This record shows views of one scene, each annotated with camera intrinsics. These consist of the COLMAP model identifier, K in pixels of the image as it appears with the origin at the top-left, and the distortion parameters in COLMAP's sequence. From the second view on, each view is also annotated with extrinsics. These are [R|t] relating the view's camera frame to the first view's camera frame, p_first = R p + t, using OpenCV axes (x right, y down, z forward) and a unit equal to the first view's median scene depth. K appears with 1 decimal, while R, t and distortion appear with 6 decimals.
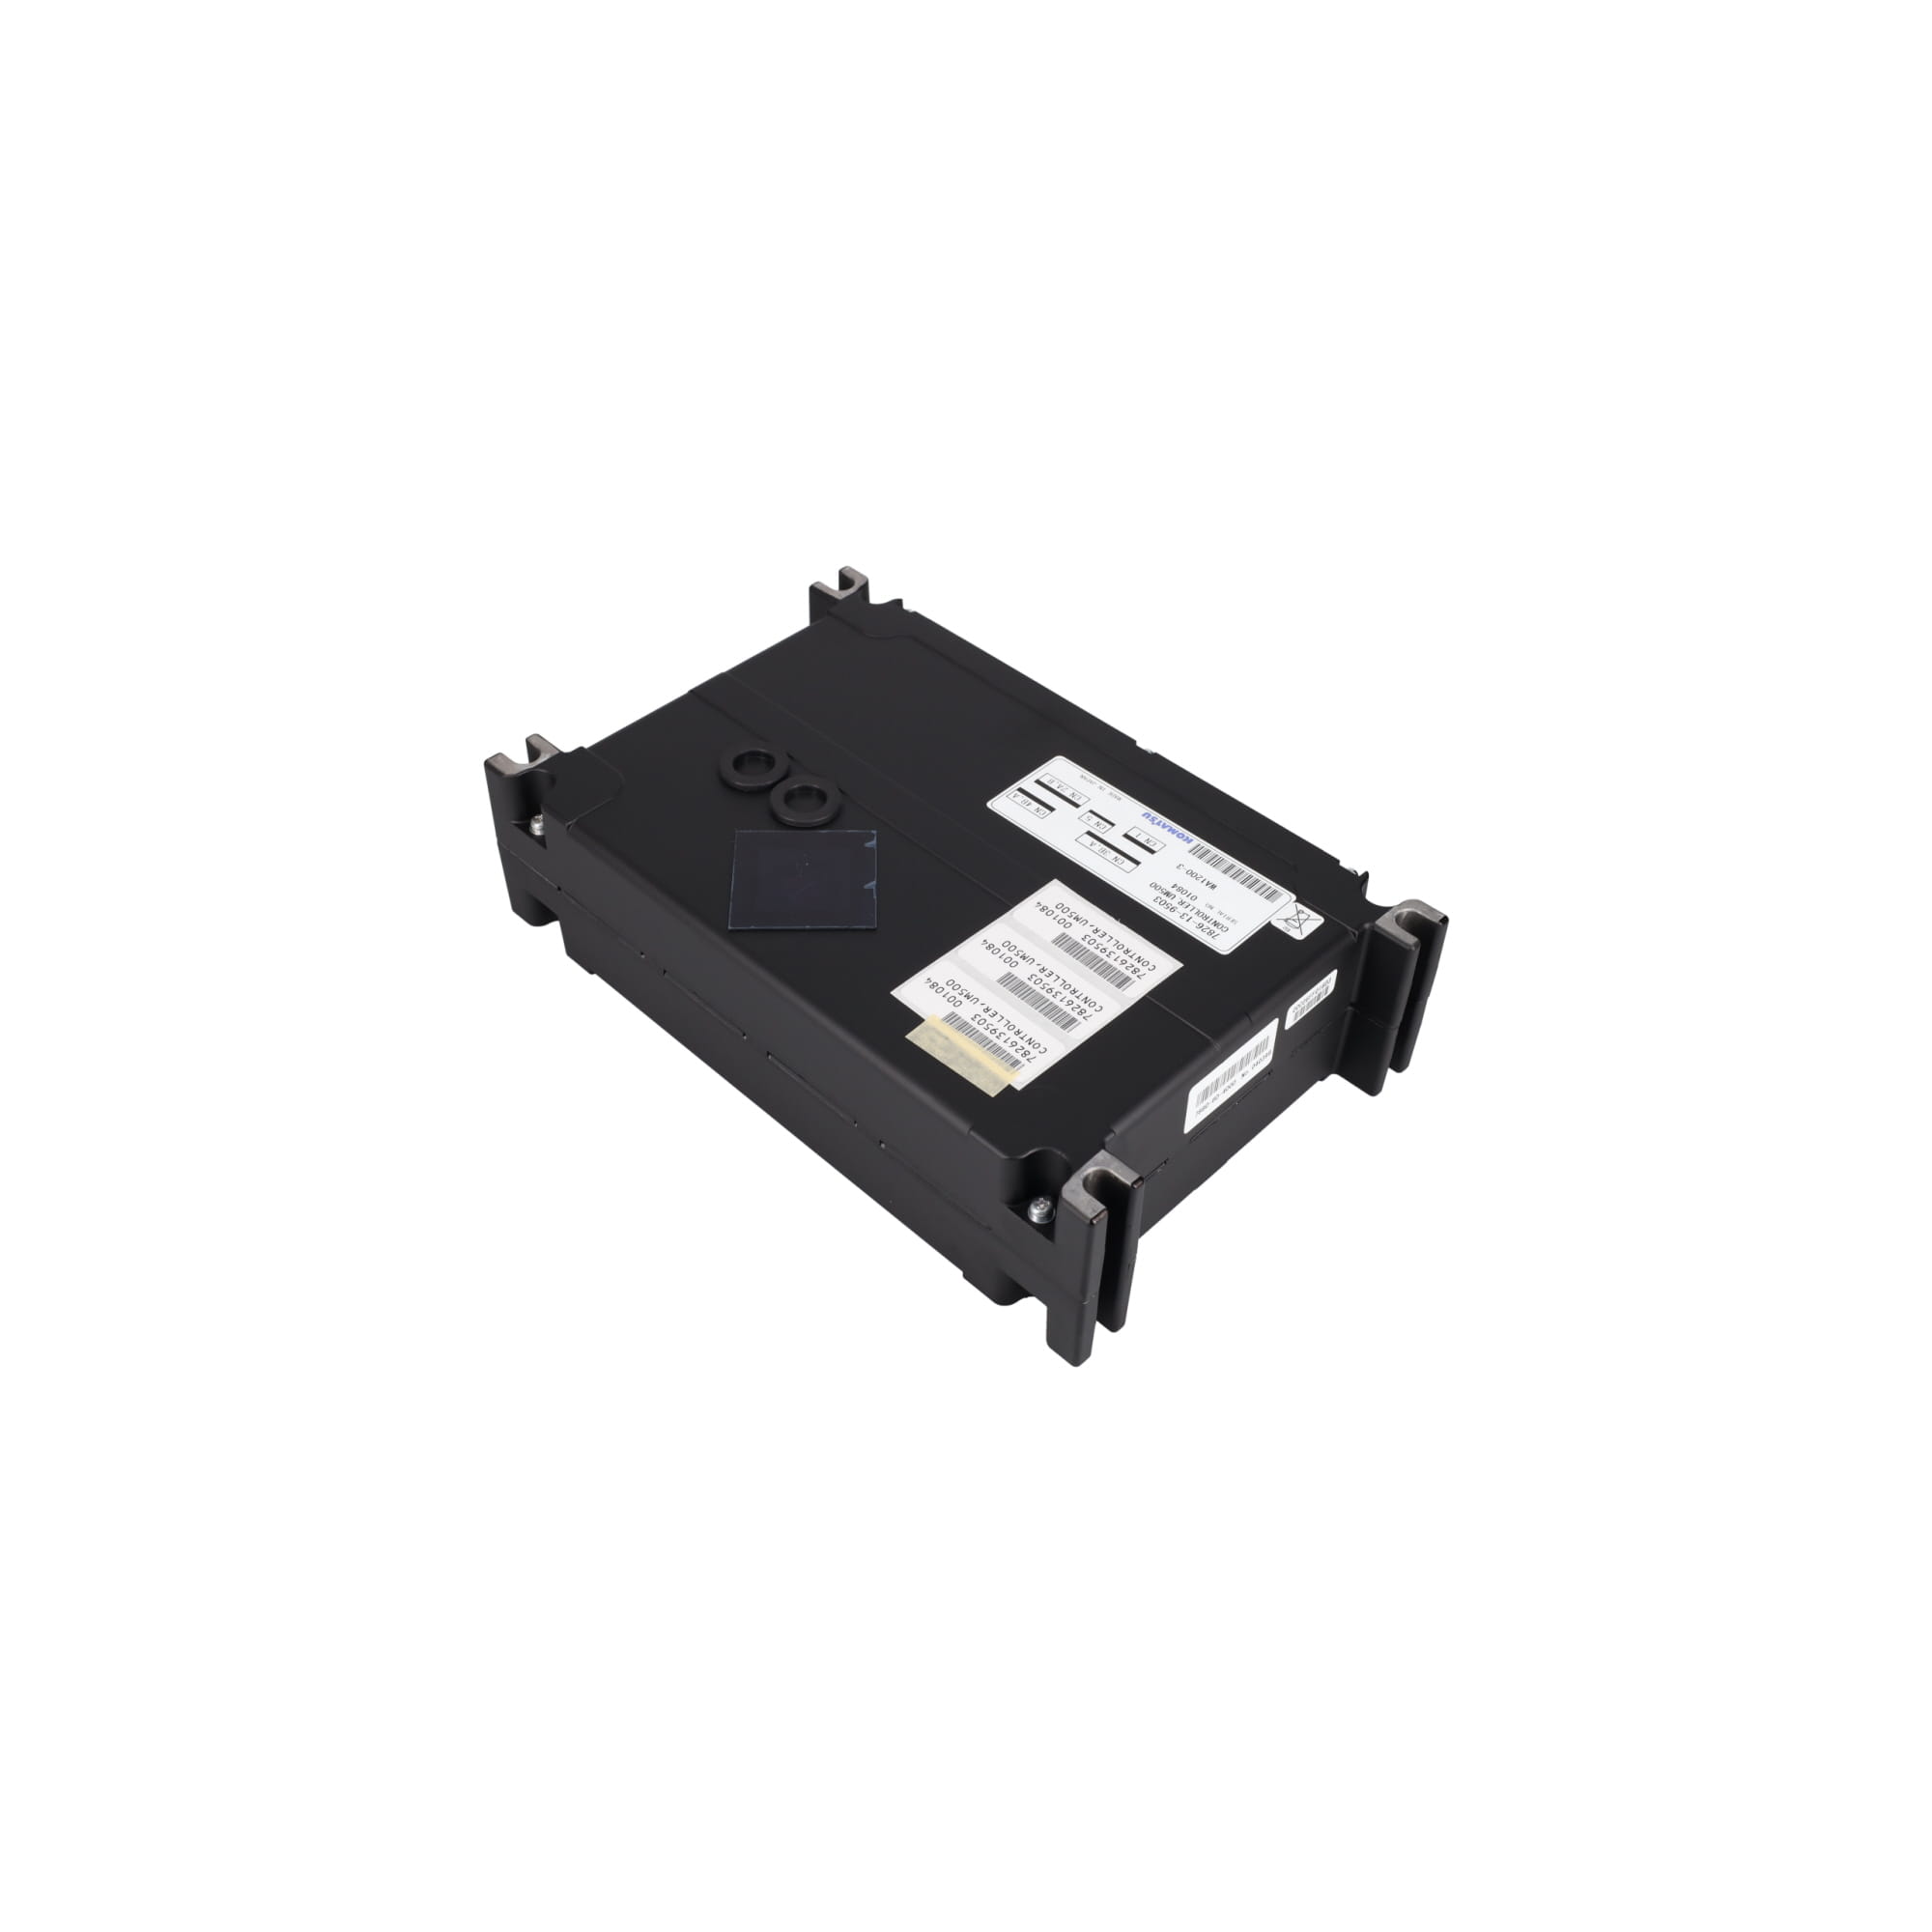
lens RADIAL K [[1903.4, 0, 966.2], [0, 1903.4, 957.1], [0, 0, 1]] dist [0.009277, 0.000000]
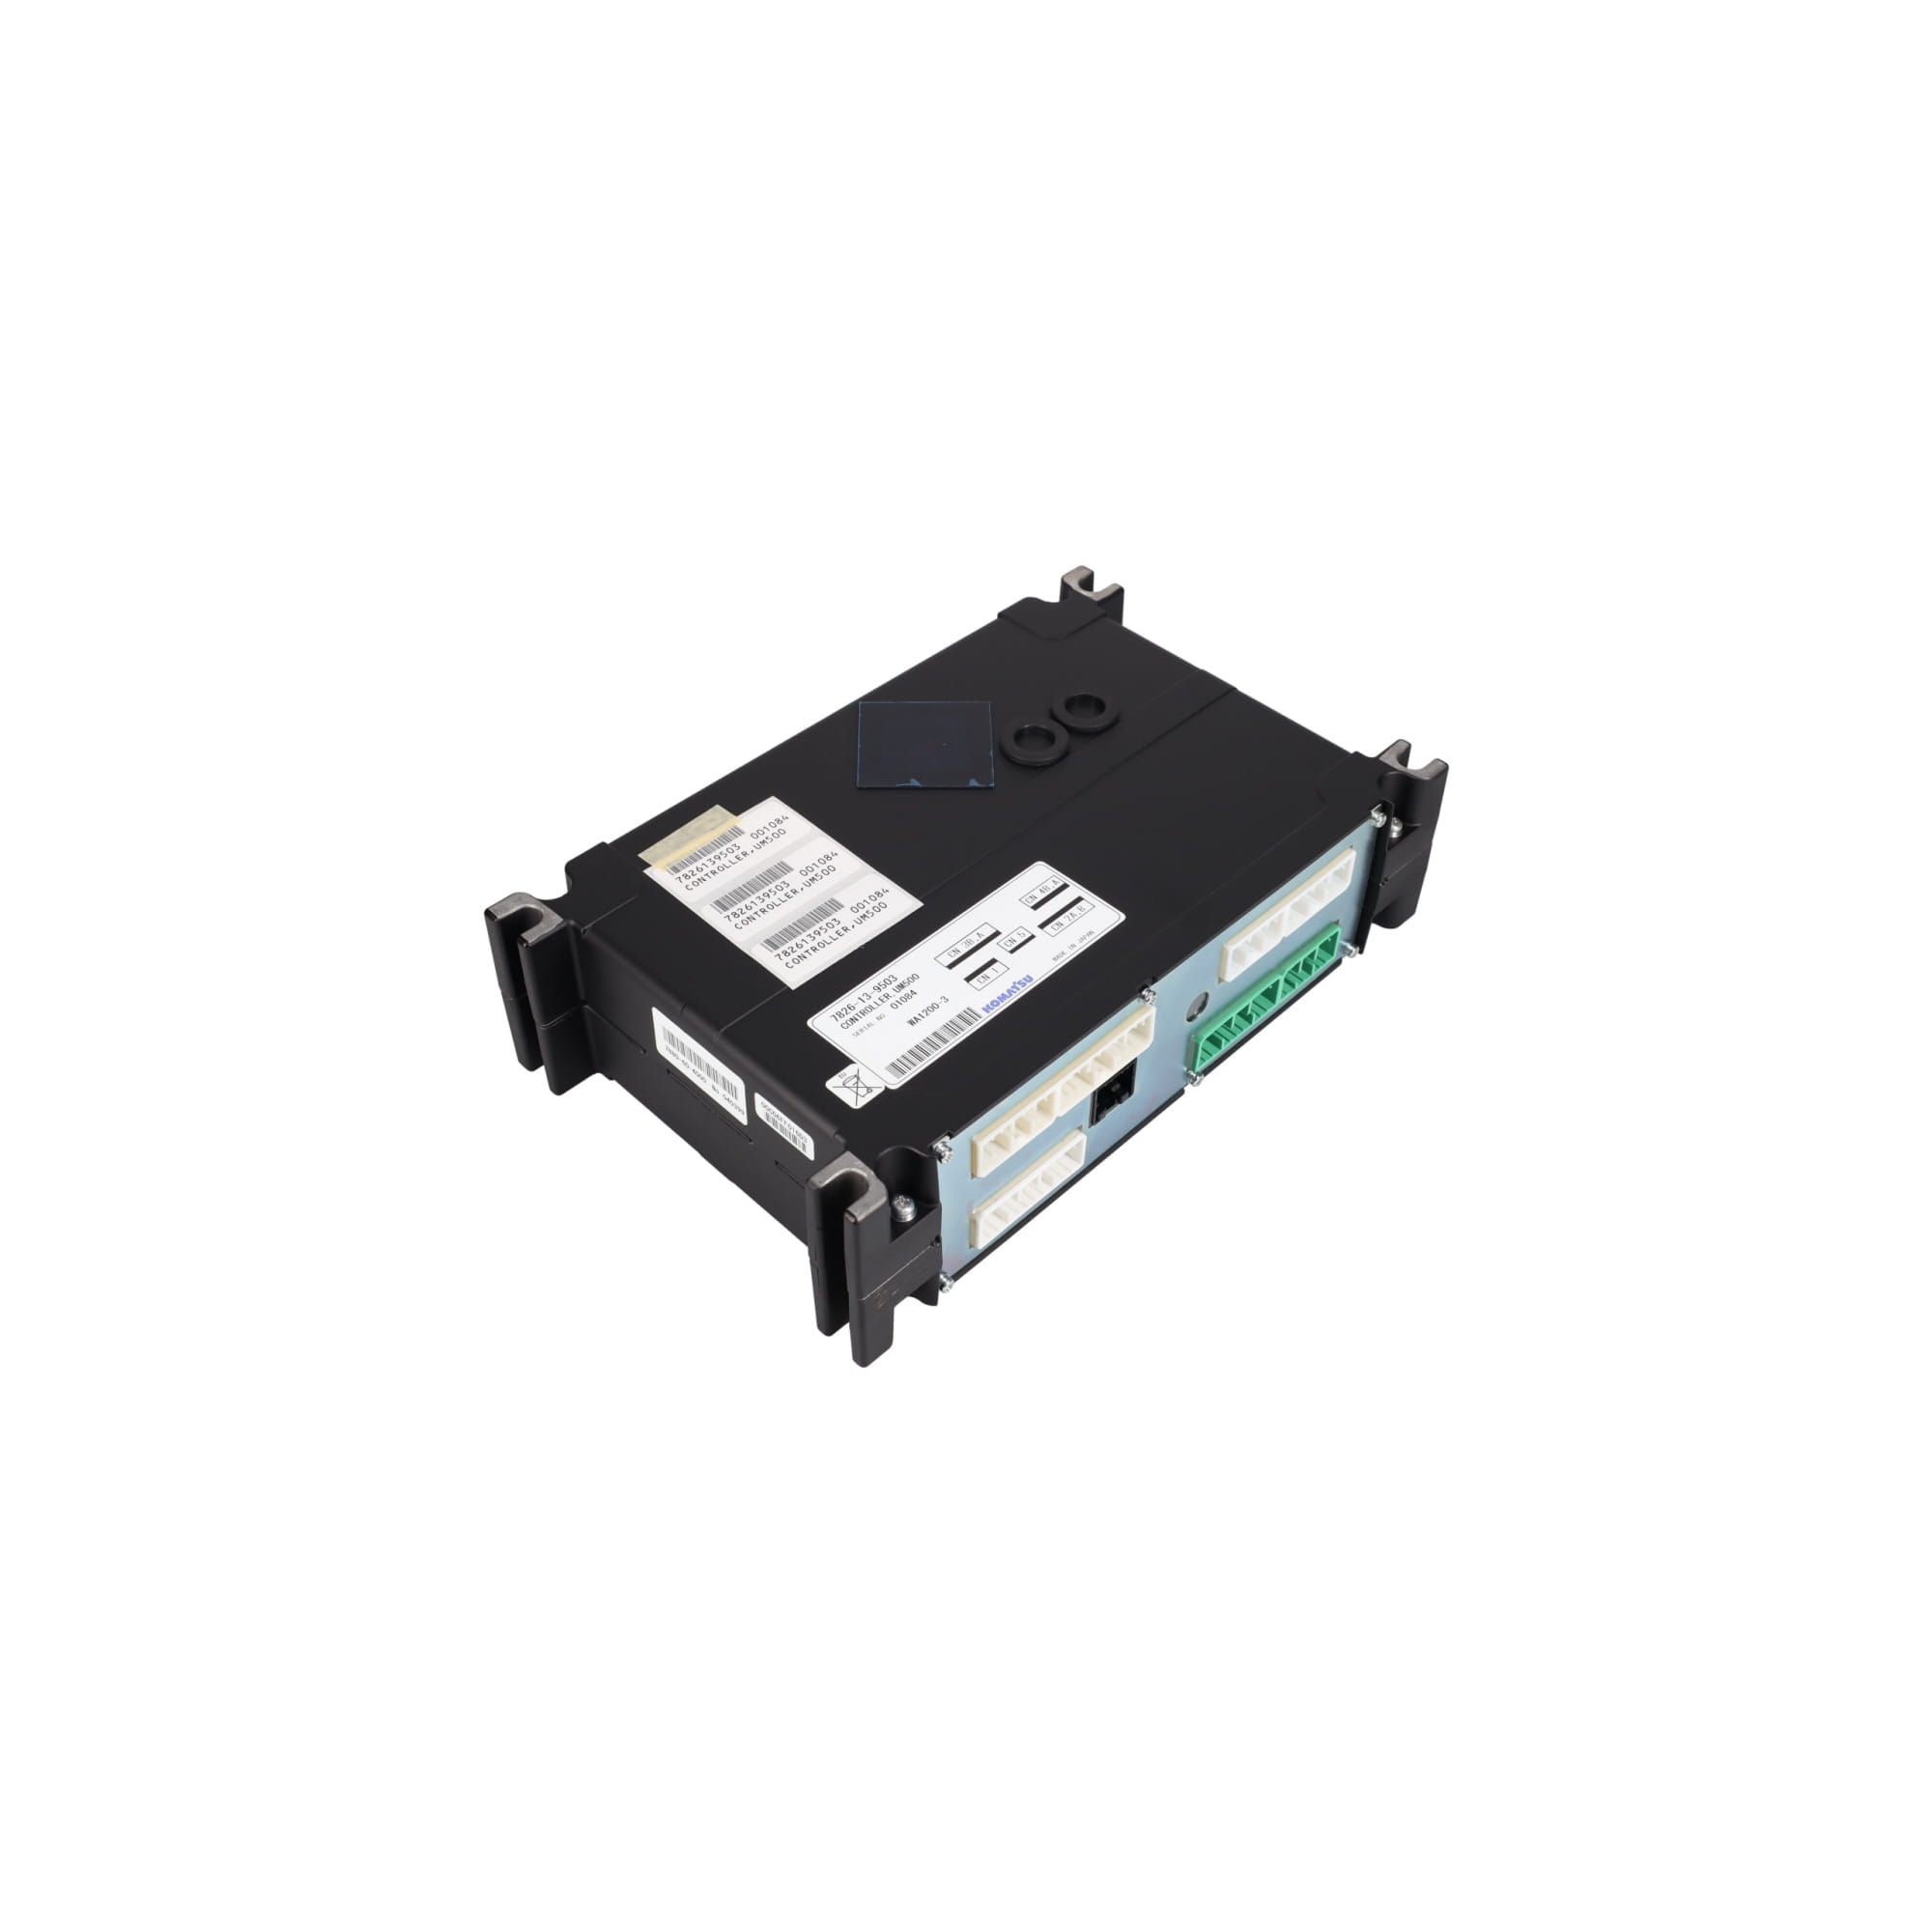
lens RADIAL K [[1903.4, 0, 973.5], [0, 1903.4, 963.1], [0, 0, 1]] dist [0.009277, 0.000000]
pose [[-0.005150, 0.695925, -0.718096, 0.786543], [-0.719701, 0.495983, 0.485831, -0.530822], [0.694265, 0.519316, 0.498304, 0.558028]]
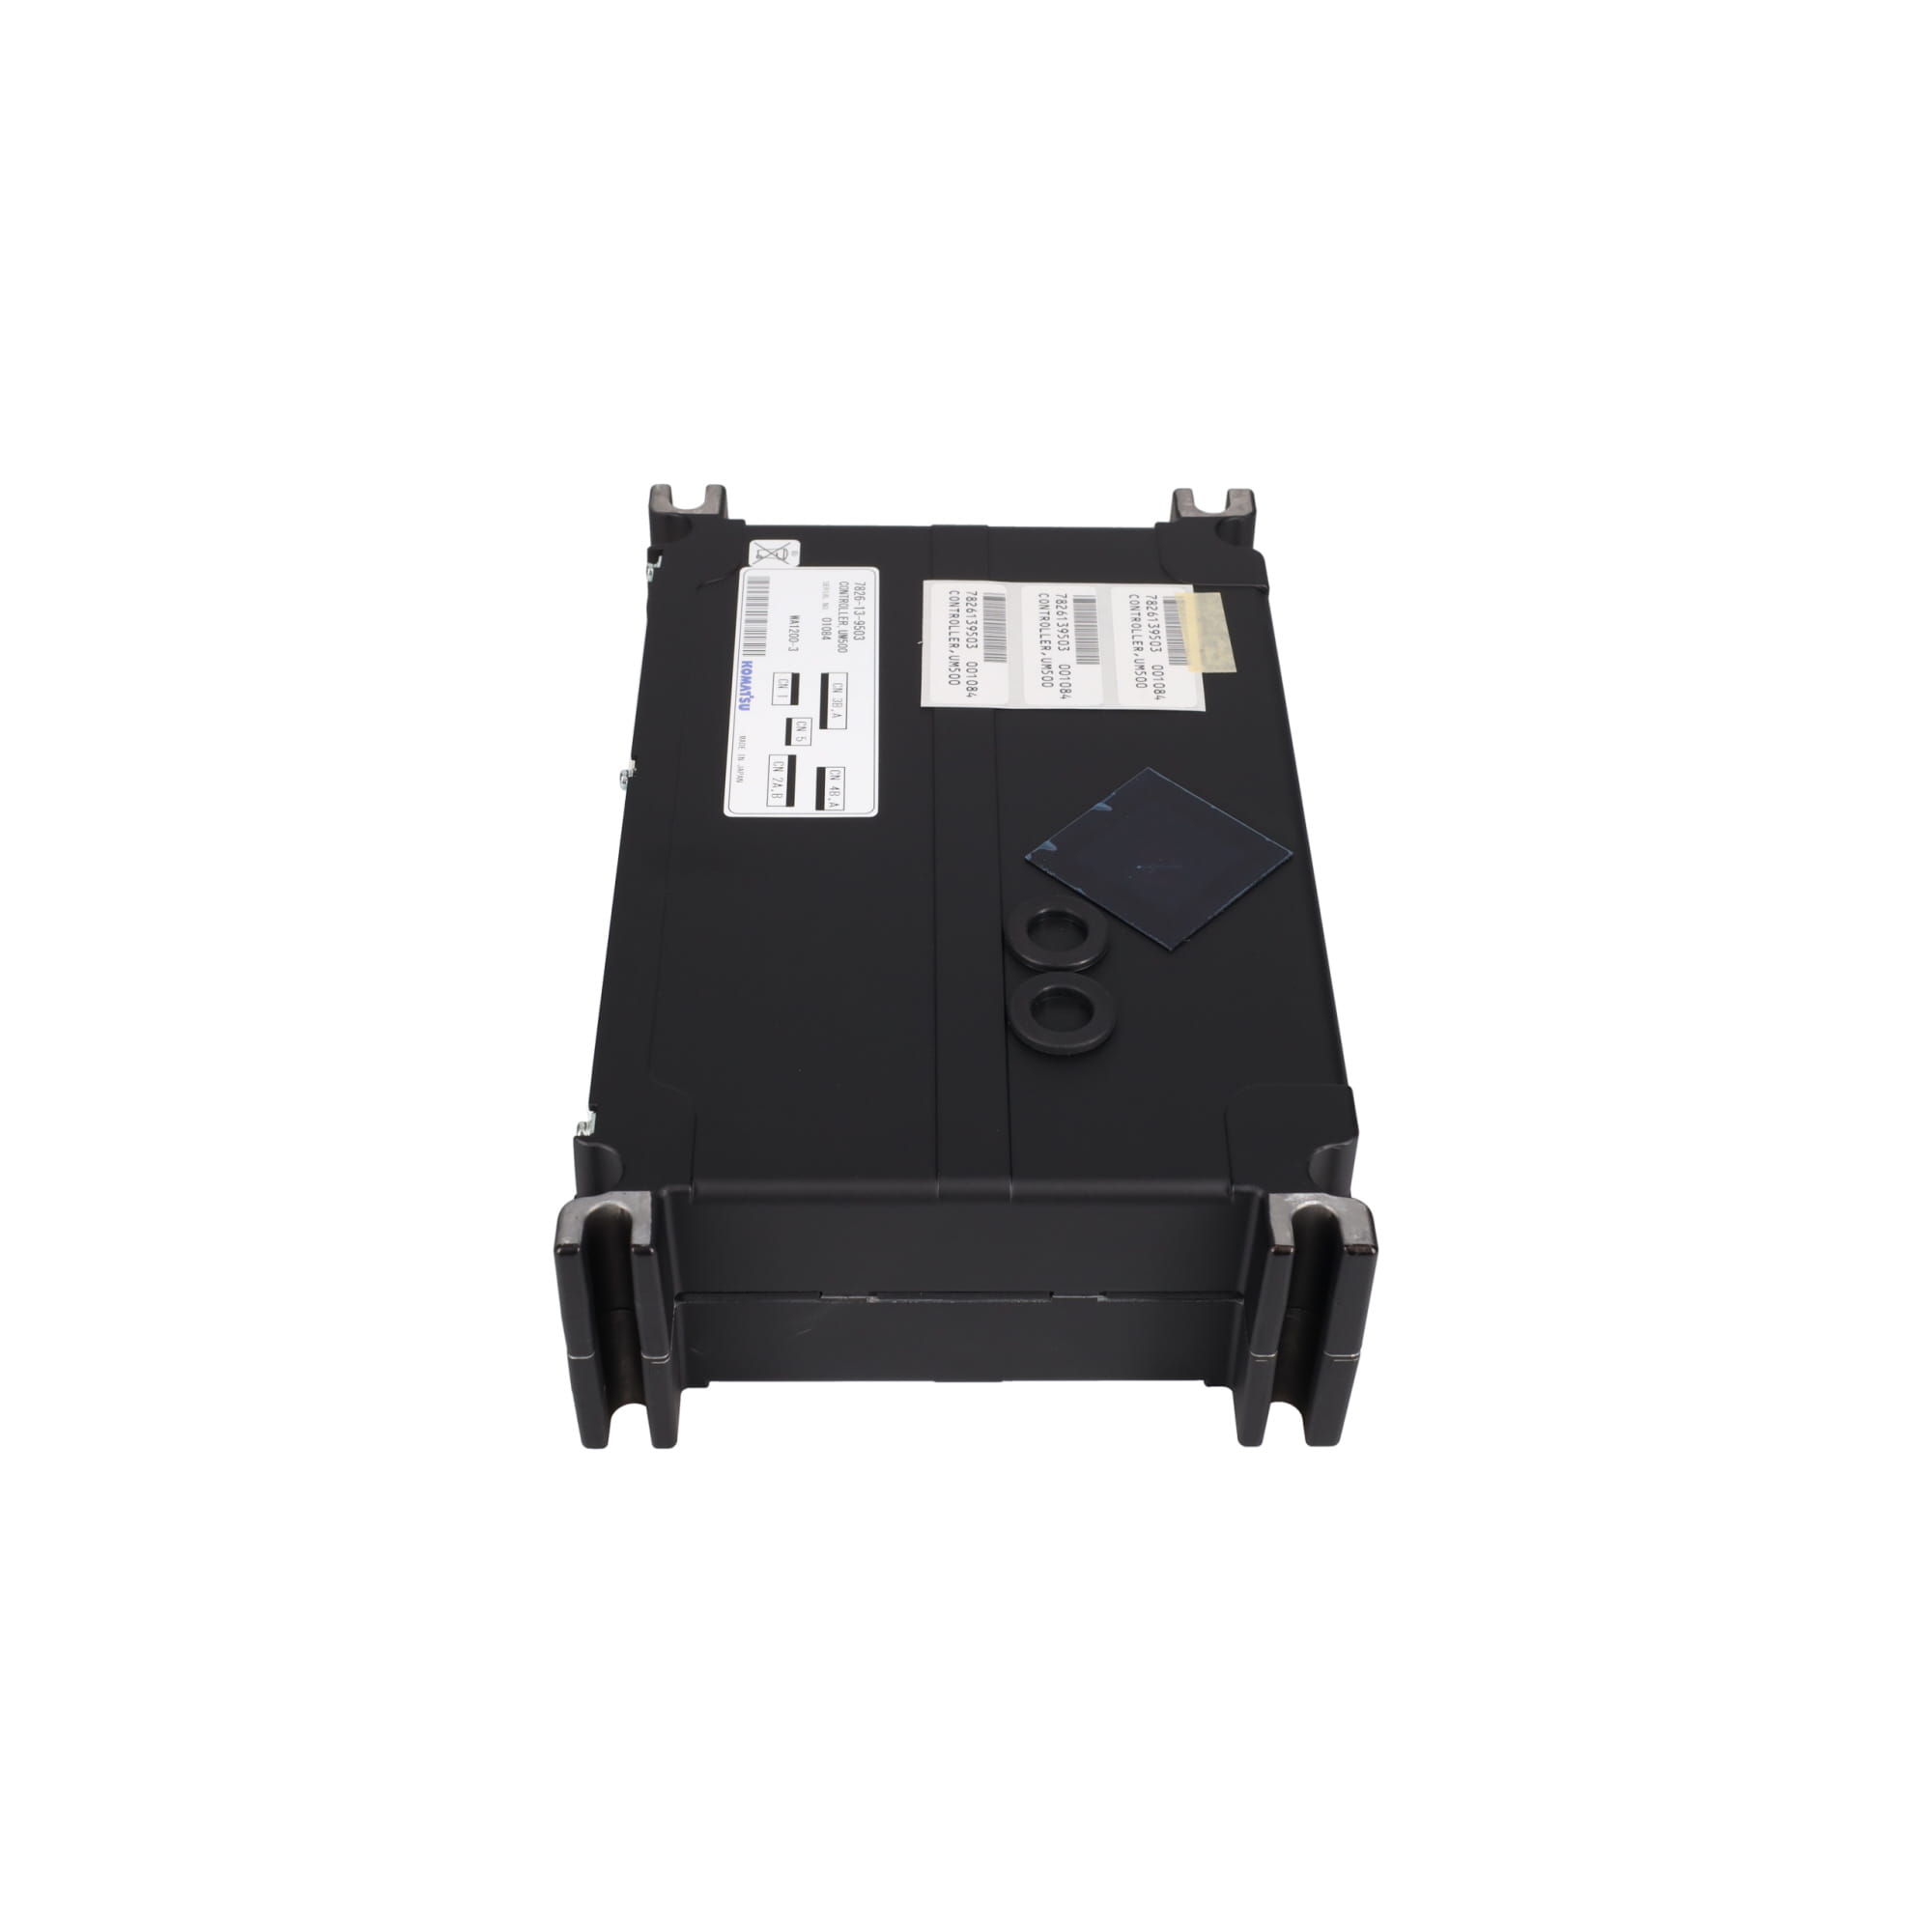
lens RADIAL K [[2586.1, 0, 963.6], [0, 2586.1, 963.2], [0, 0, 1]] dist [0.009875, 0.000000]
pose [[-0.707243, -0.515772, 0.483515, -0.556354], [0.479061, 0.153328, 0.864286, -0.972493], [-0.519911, 0.842893, 0.138646, 0.951417]]
